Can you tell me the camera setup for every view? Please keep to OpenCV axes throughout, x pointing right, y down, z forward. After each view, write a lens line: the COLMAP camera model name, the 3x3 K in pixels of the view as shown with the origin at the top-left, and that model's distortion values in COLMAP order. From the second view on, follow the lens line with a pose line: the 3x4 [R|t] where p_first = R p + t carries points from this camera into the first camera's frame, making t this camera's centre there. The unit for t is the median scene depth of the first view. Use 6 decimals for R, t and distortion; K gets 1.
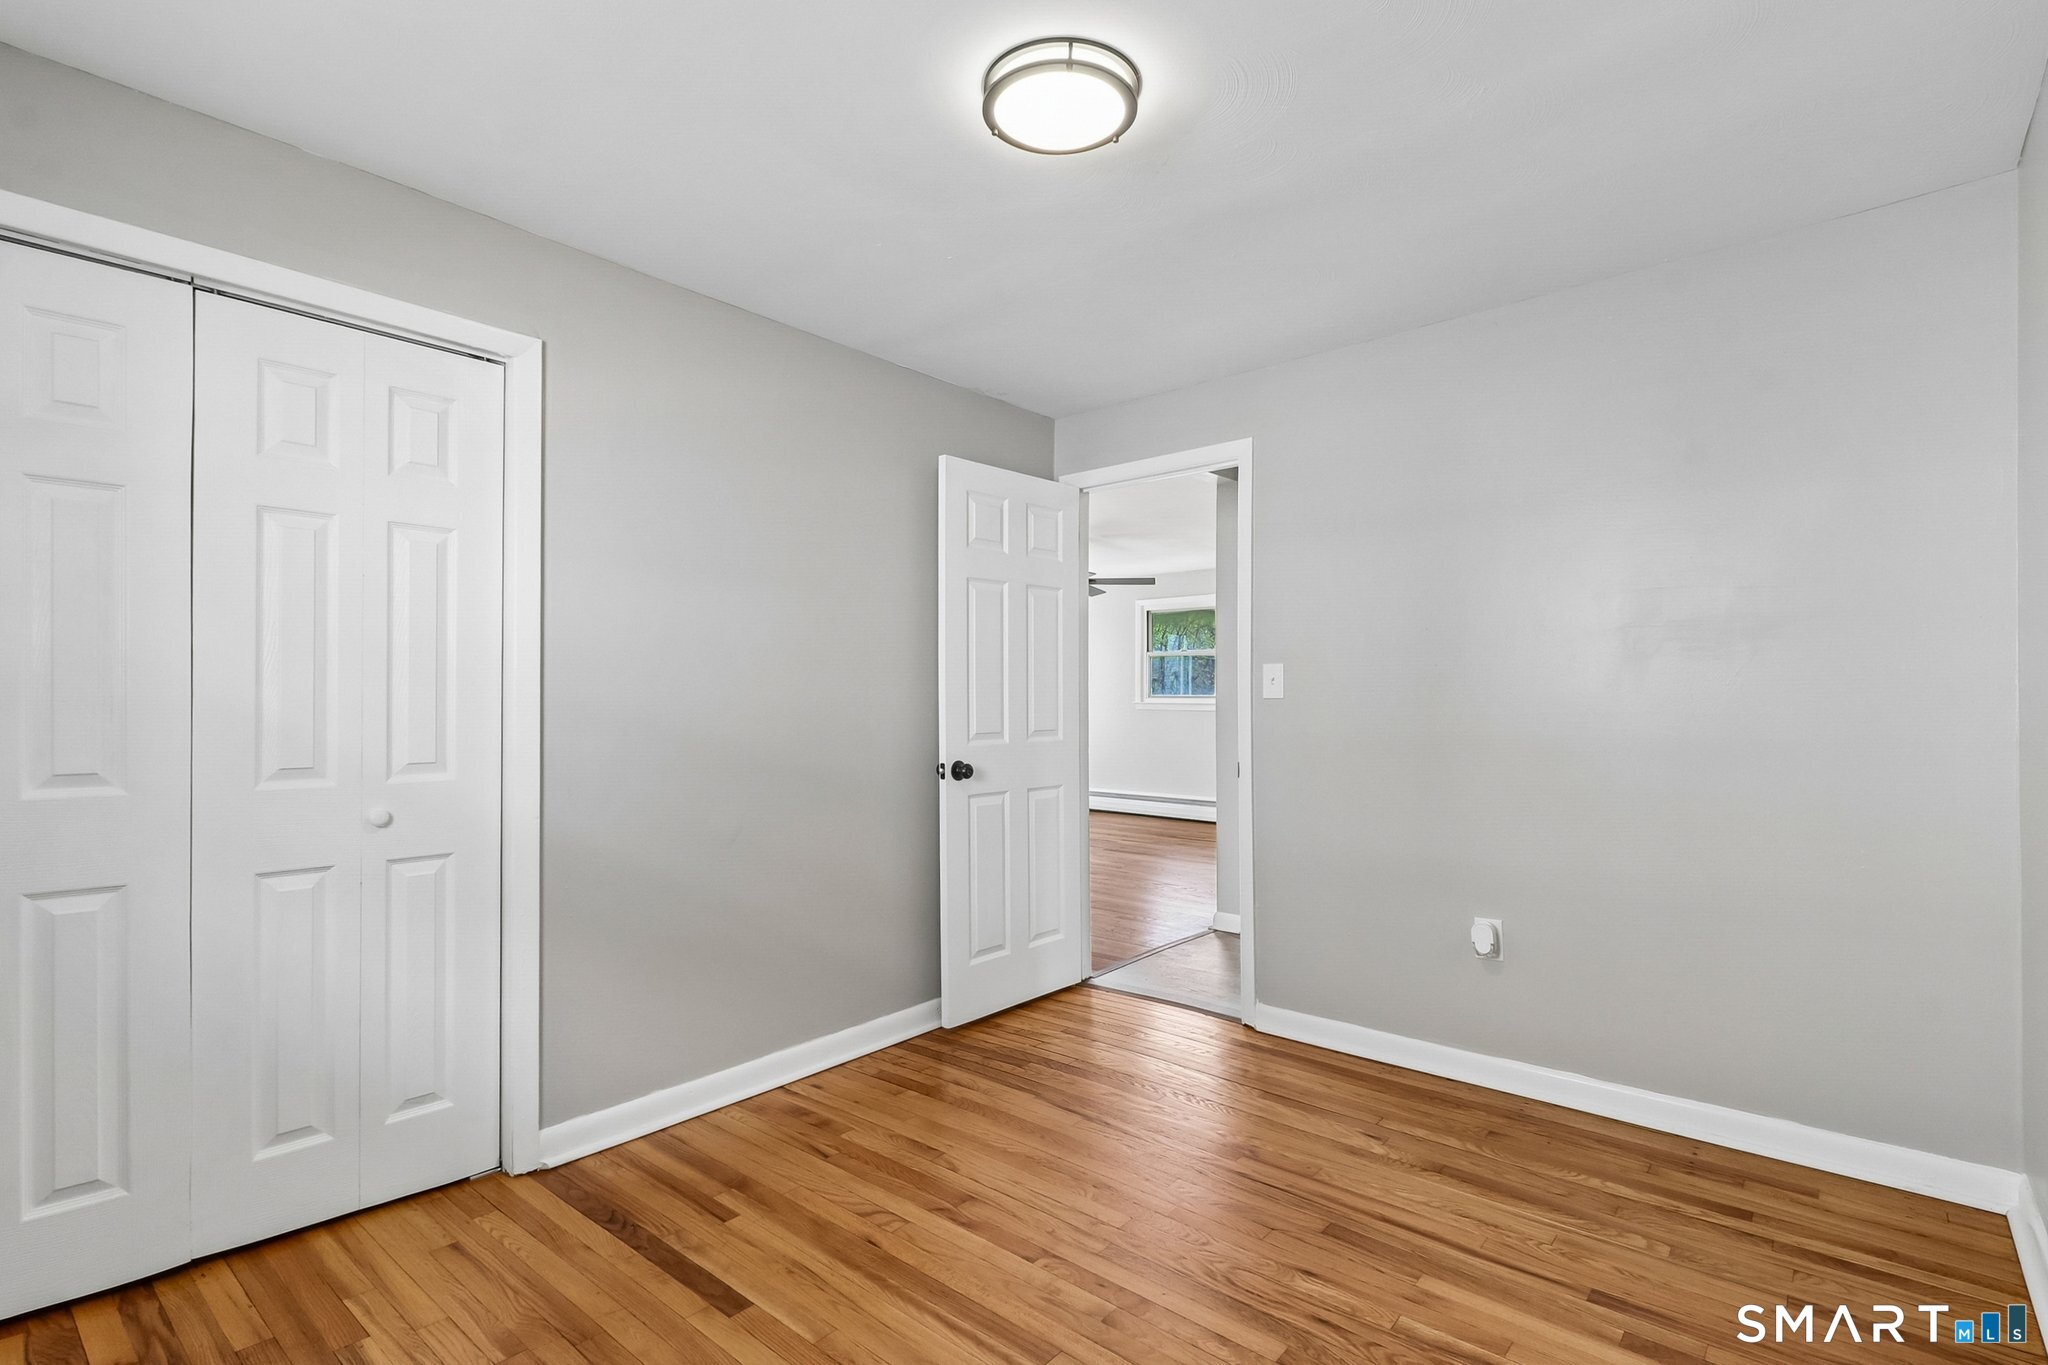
lens RADIAL K [[993.8, 0, 1030.5], [0, 993.8, 638.2], [0, 0, 1]] dist [0.000905, -0.015627]
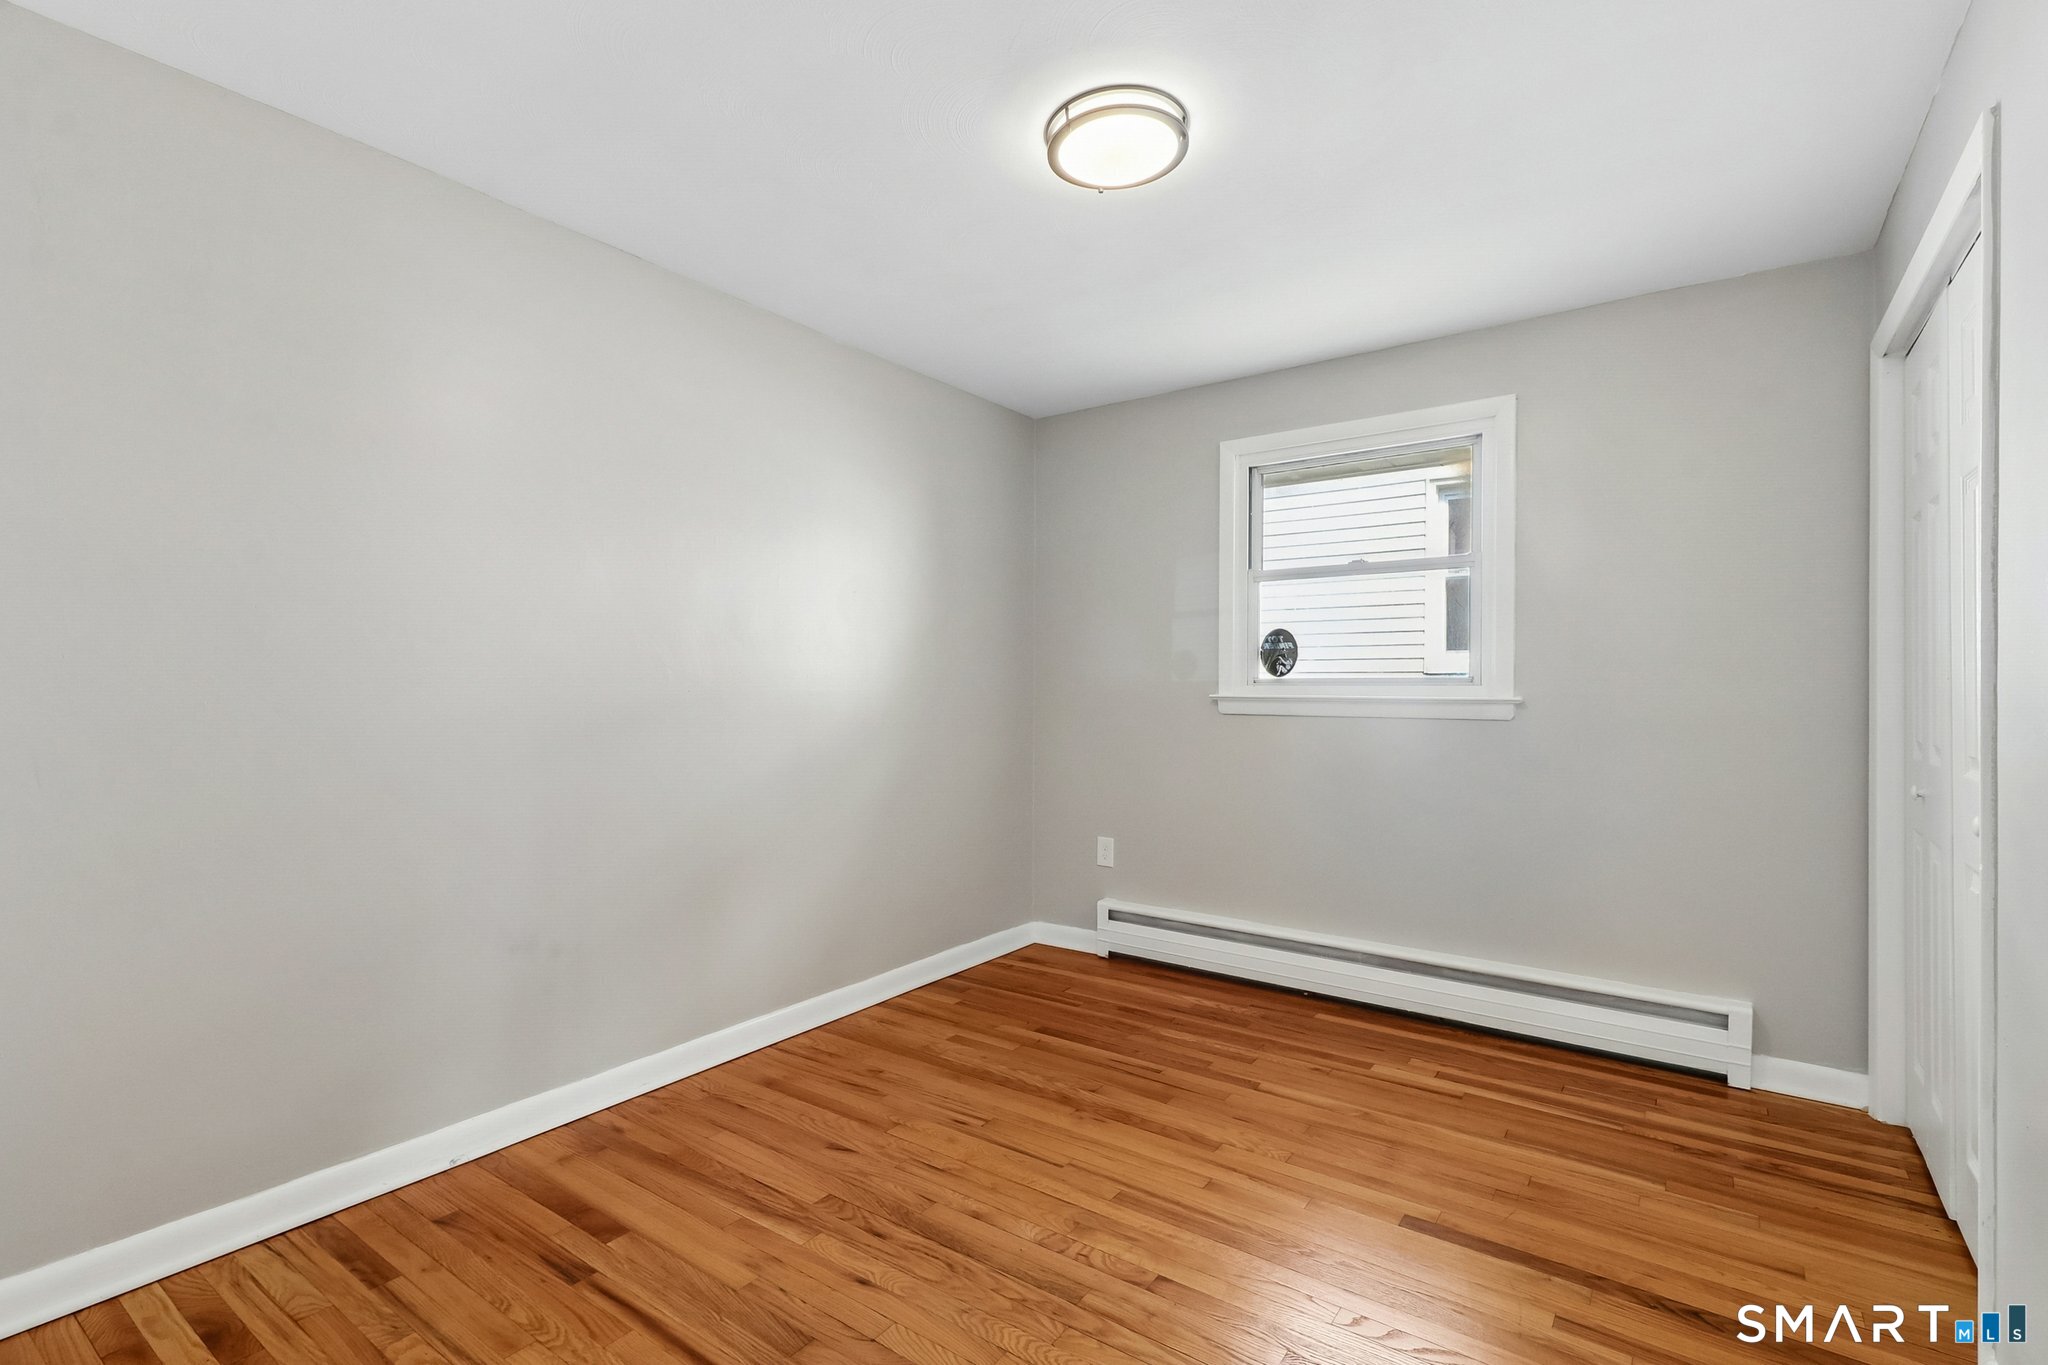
lens RADIAL K [[948.2, 0, 1024.0], [0, 948.2, 682.5], [0, 0, 1]] dist [0.031891, -0.012960]
pose [[-0.998383, -0.008550, -0.056207, 0.167753], [-0.004877, 0.997863, -0.065163, 0.122031], [0.056644, -0.064784, -0.996290, 1.756575]]
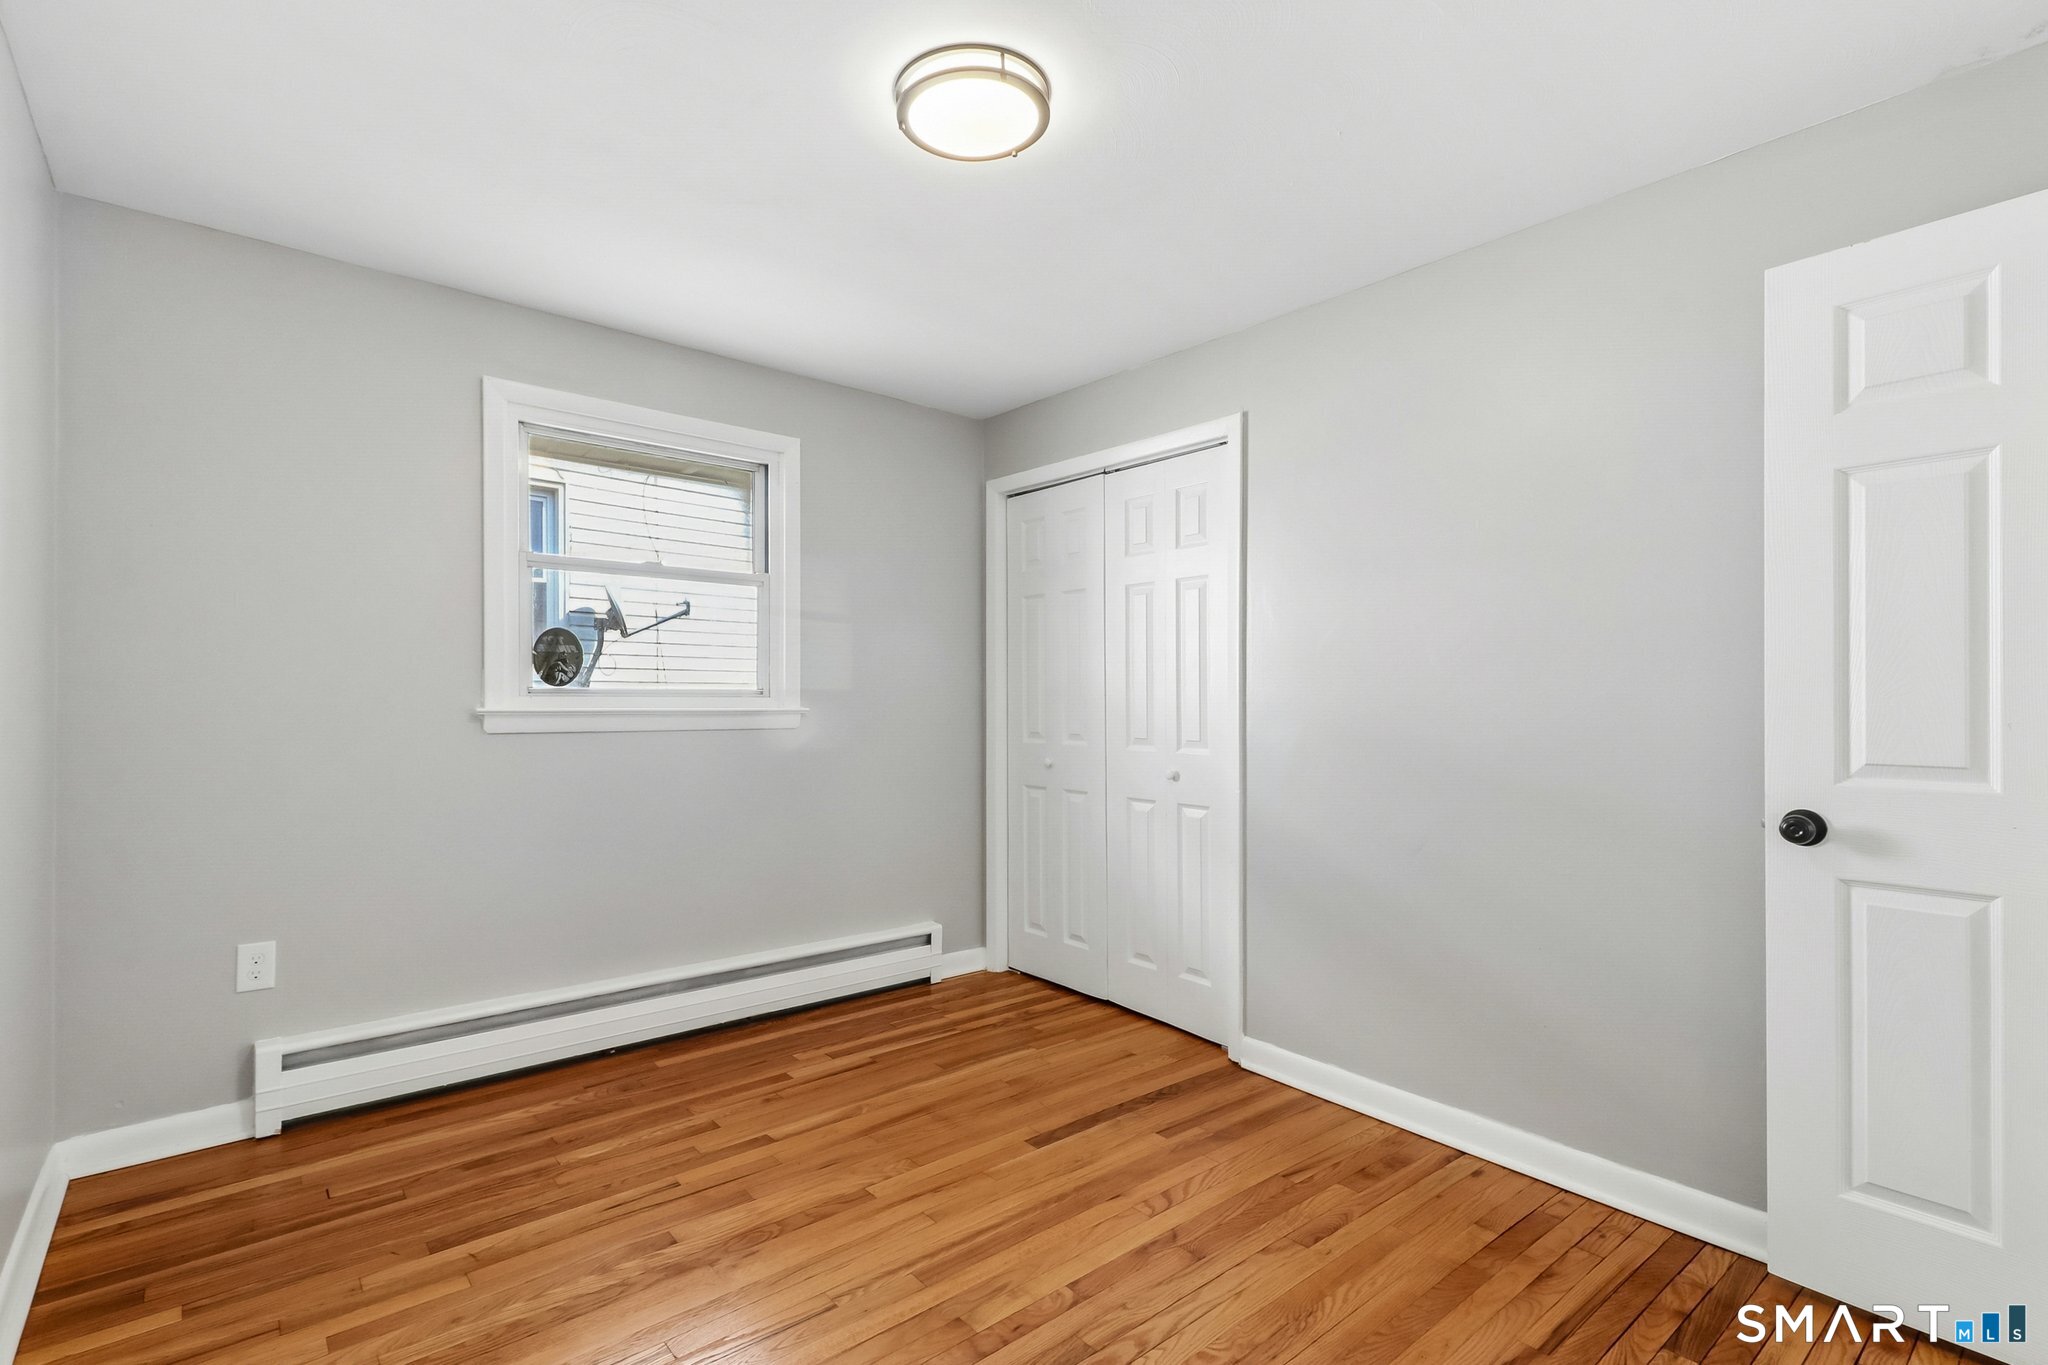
lens RADIAL K [[944.5, 0, 1013.4], [0, 944.5, 692.1], [0, 0, 1]] dist [0.033794, -0.012248]
pose [[-0.193253, -0.012409, -0.981070, 0.832057], [0.049825, 0.998506, -0.022444, 0.075258], [0.979883, -0.053220, -0.192346, 1.054734]]
